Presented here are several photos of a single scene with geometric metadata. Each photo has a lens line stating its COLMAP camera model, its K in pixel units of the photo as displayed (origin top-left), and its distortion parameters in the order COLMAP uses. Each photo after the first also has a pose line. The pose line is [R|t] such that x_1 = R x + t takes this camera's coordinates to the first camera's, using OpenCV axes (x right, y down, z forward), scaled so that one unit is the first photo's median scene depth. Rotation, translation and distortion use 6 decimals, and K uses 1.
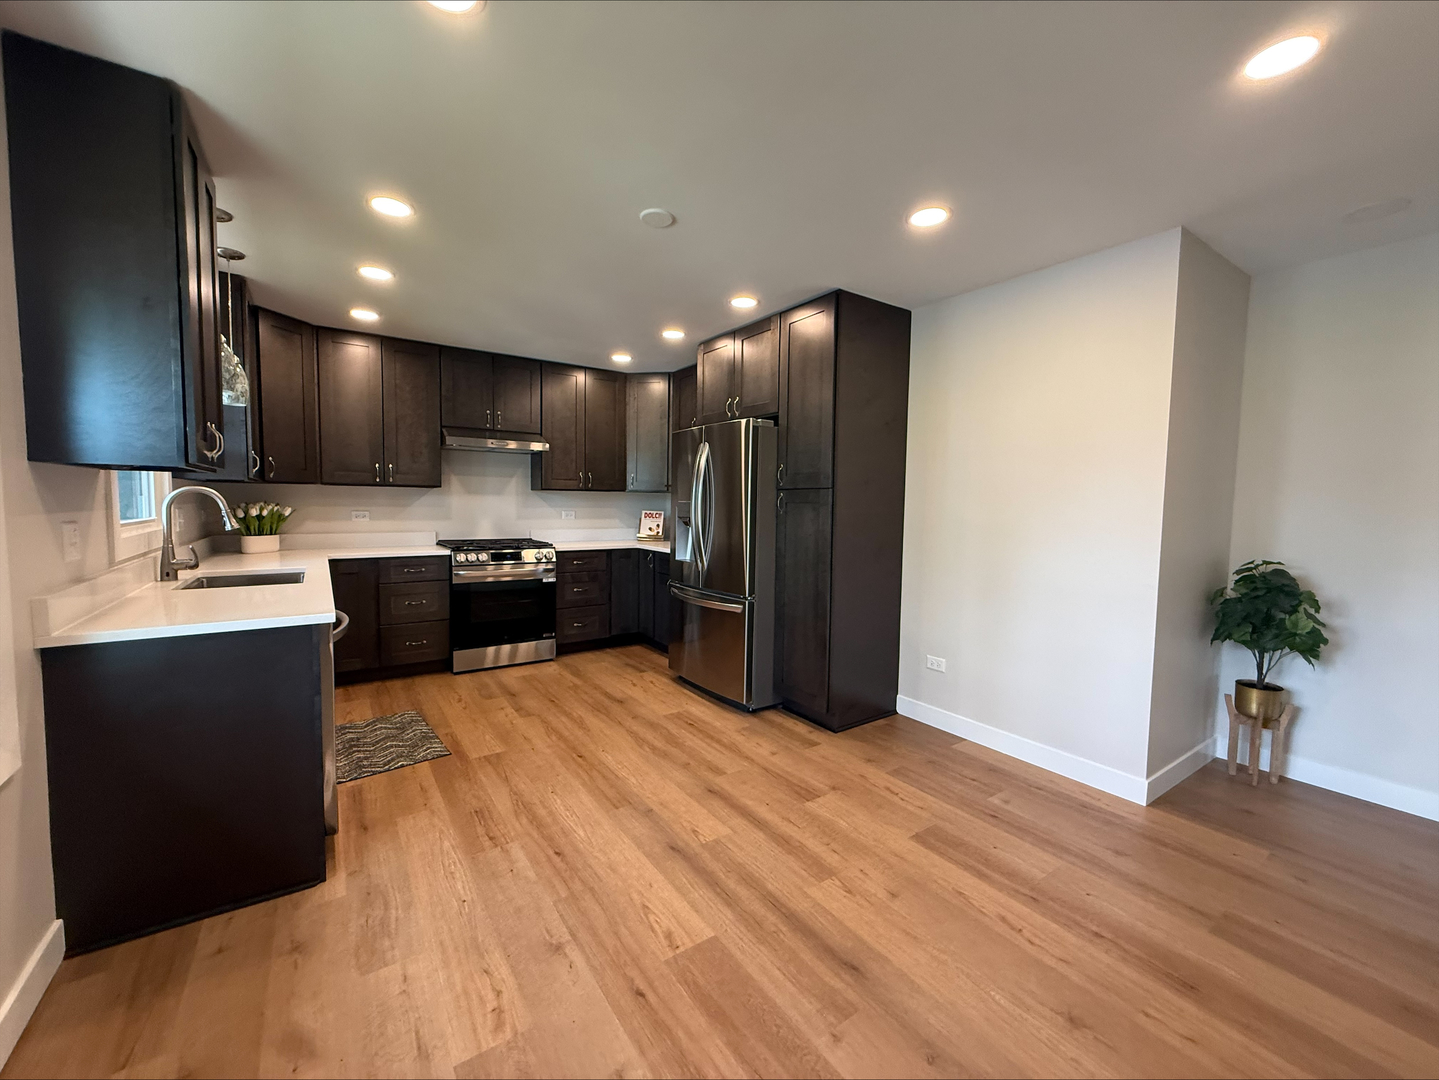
lens RADIAL K [[573.8, 0, 717.0], [0, 573.8, 535.9], [0, 0, 1]] dist [0.001063, 0.001046]
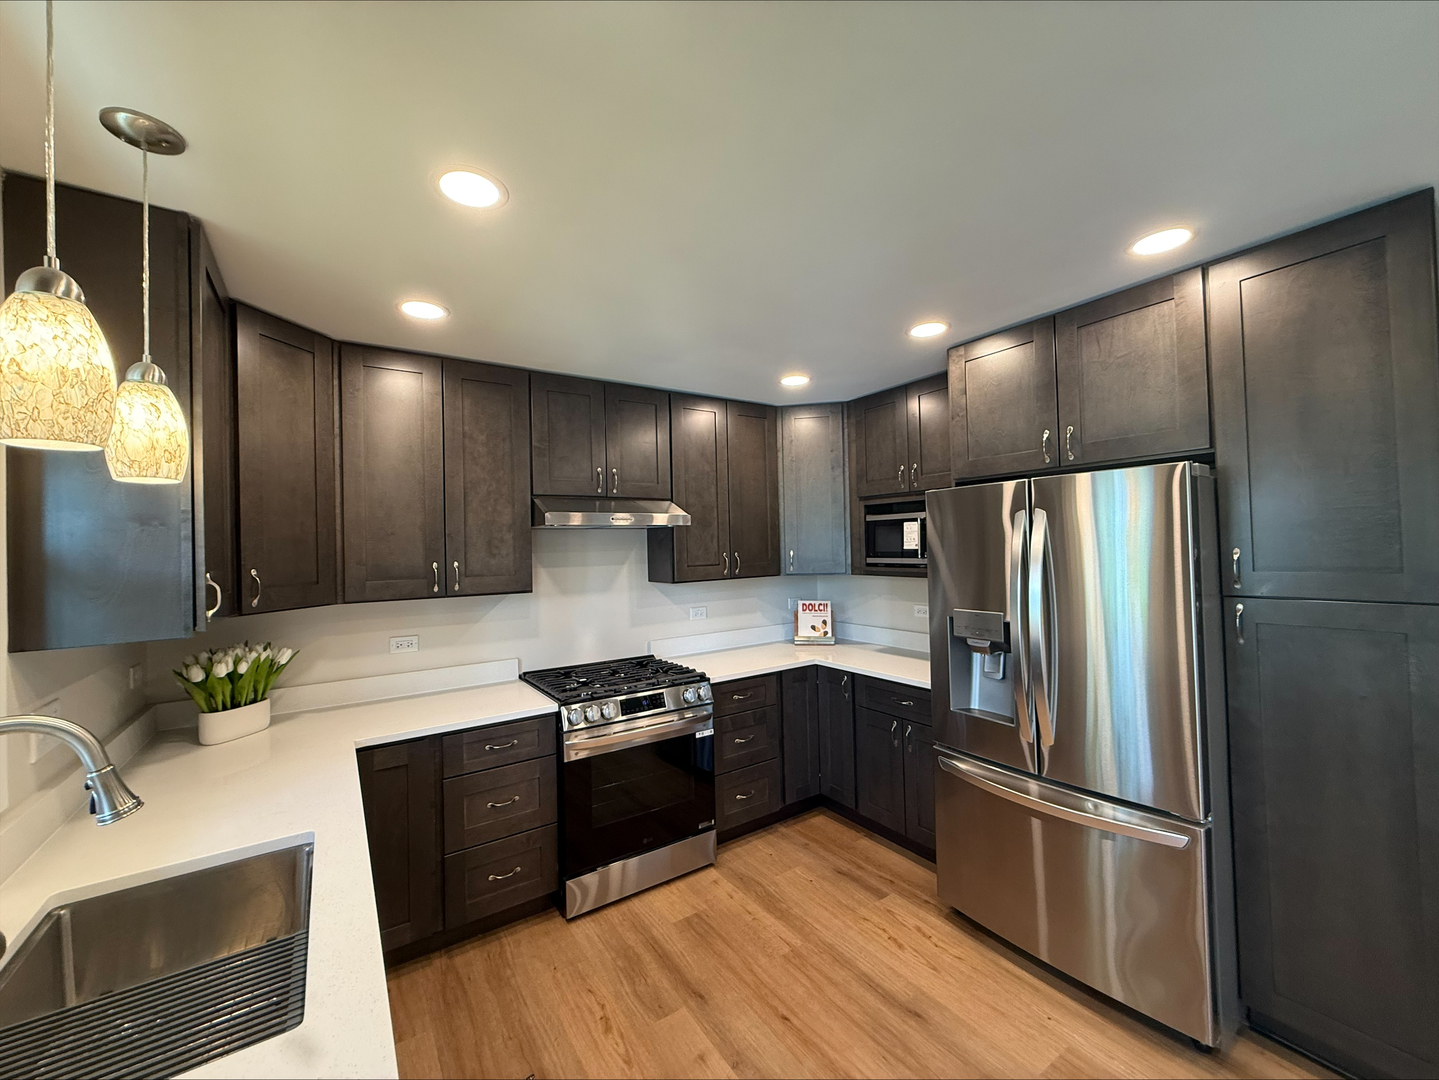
lens RADIAL K [[573.8, 0, 717.5], [0, 573.8, 537.3], [0, 0, 1]] dist [0.001063, 0.001046]
pose [[0.999132, -0.040379, -0.010249, -0.282475], [0.039485, 0.996325, -0.076011, -0.092671], [0.013281, 0.075541, 0.997054, 0.392904]]
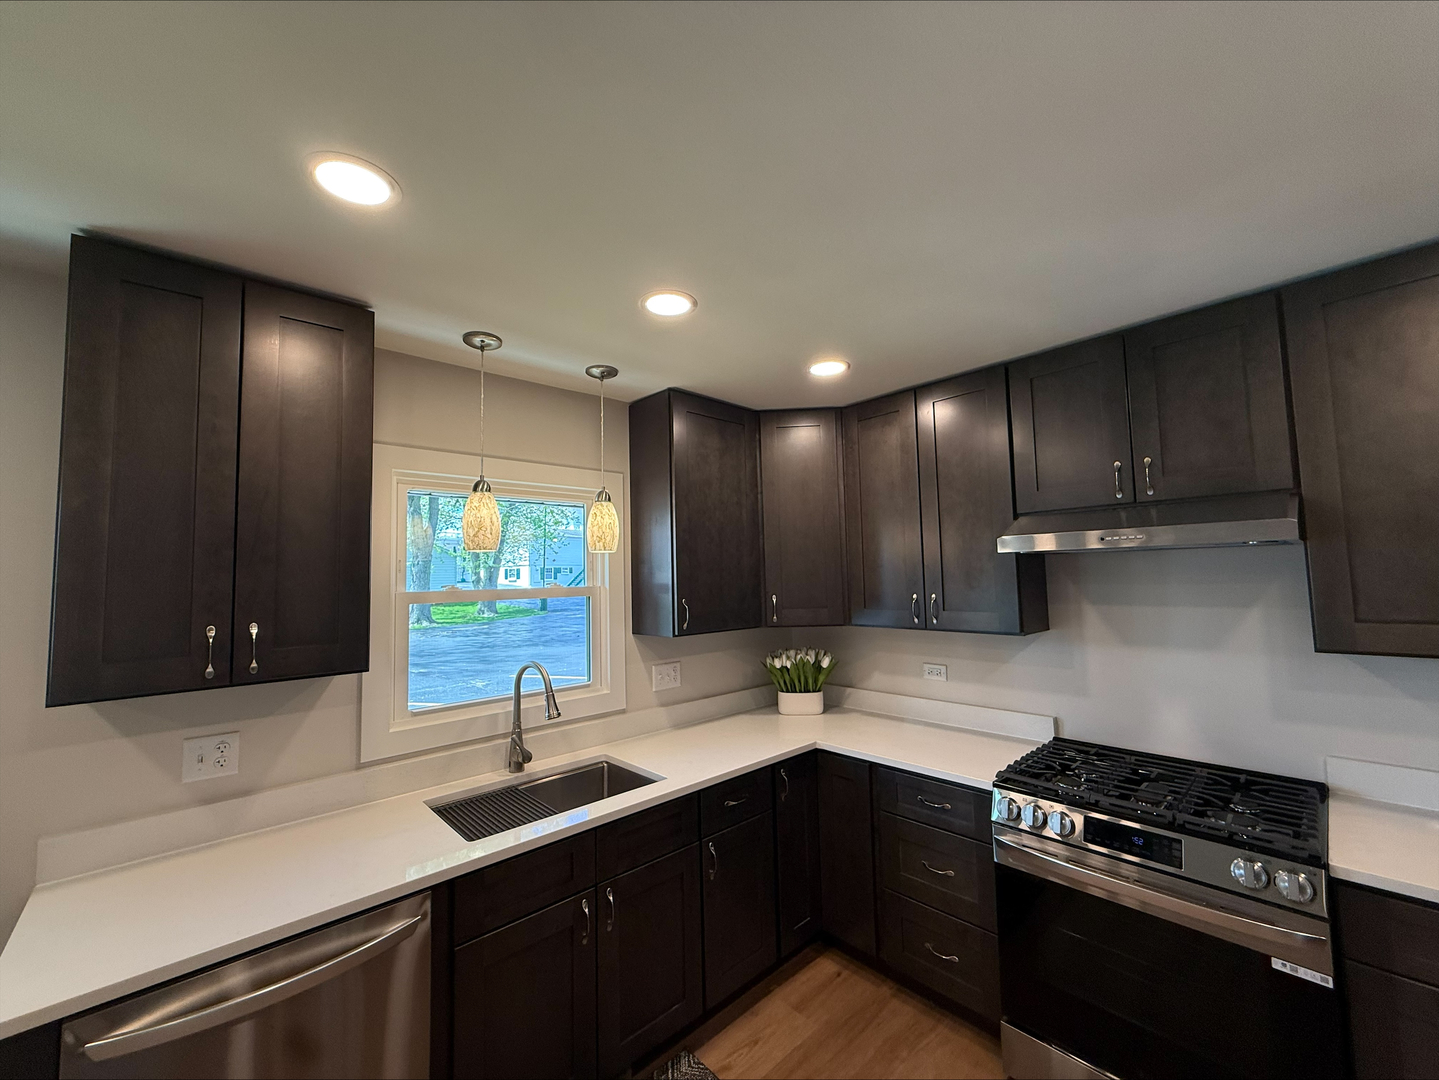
lens RADIAL K [[573.8, 0, 715.6], [0, 573.8, 540.3], [0, 0, 1]] dist [0.001063, 0.001046]
pose [[0.142782, -0.083434, -0.986231, -0.022123], [-0.031890, 0.995535, -0.088838, -0.119058], [0.989240, 0.044136, 0.139484, 0.692445]]
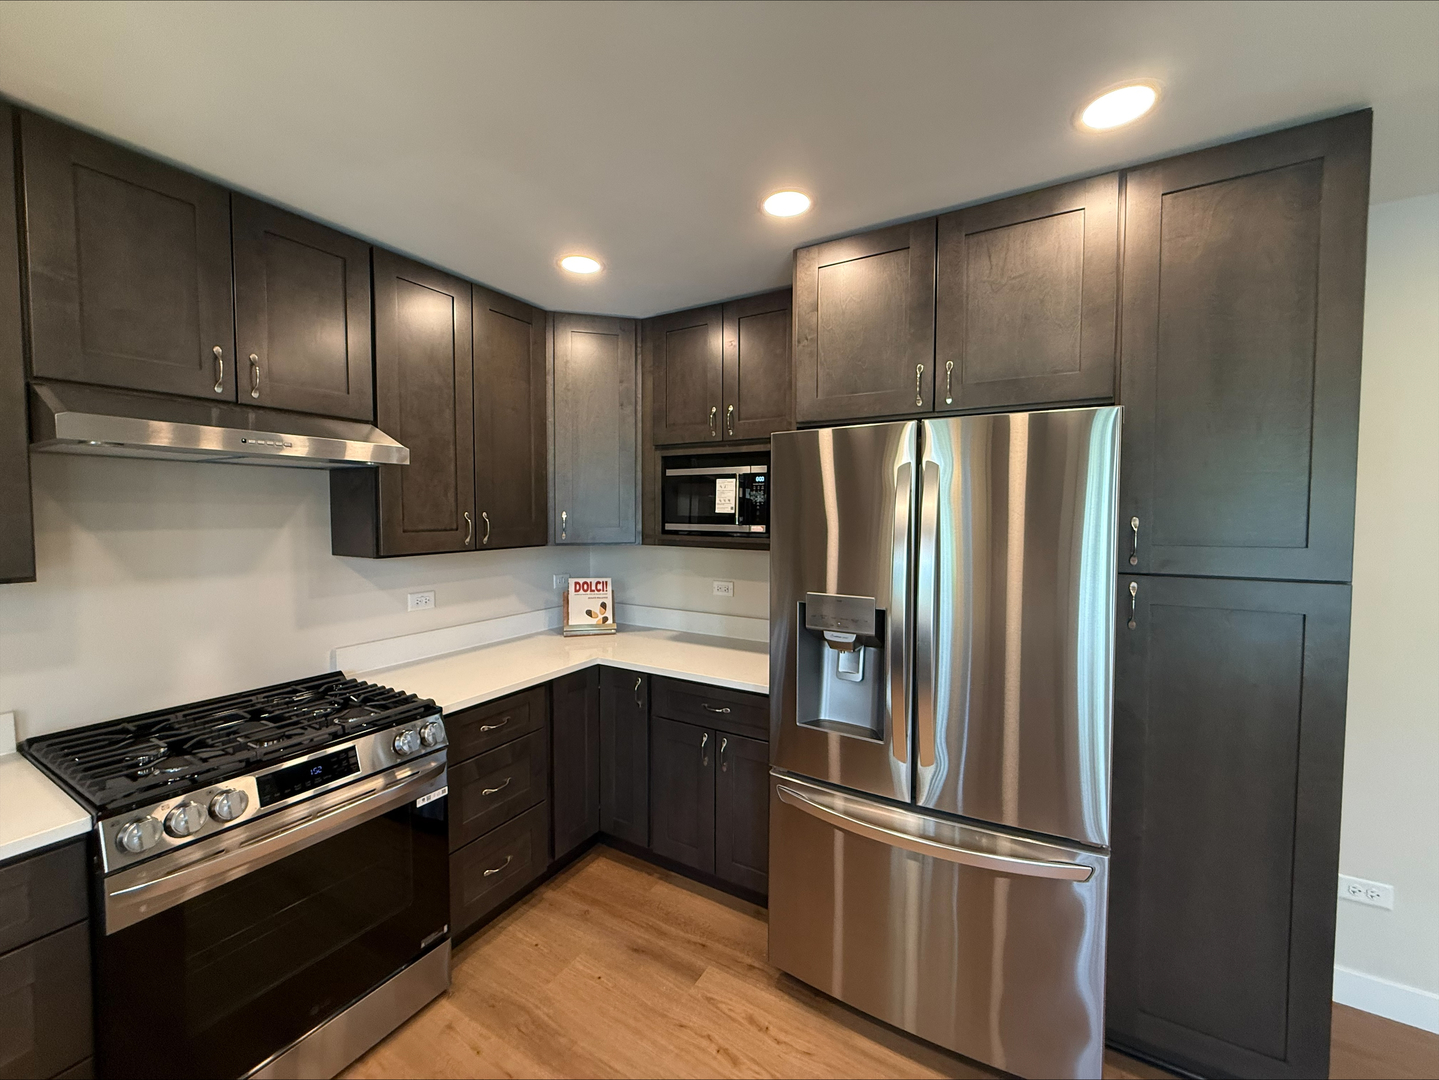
lens RADIAL K [[573.8, 0, 716.4], [0, 573.8, 537.6], [0, 0, 1]] dist [0.001063, 0.001046]
pose [[0.907780, -0.031670, 0.418249, -0.294459], [0.035989, 0.999349, -0.002440, -0.097642], [-0.417900, 0.017267, 0.908329, 0.602889]]
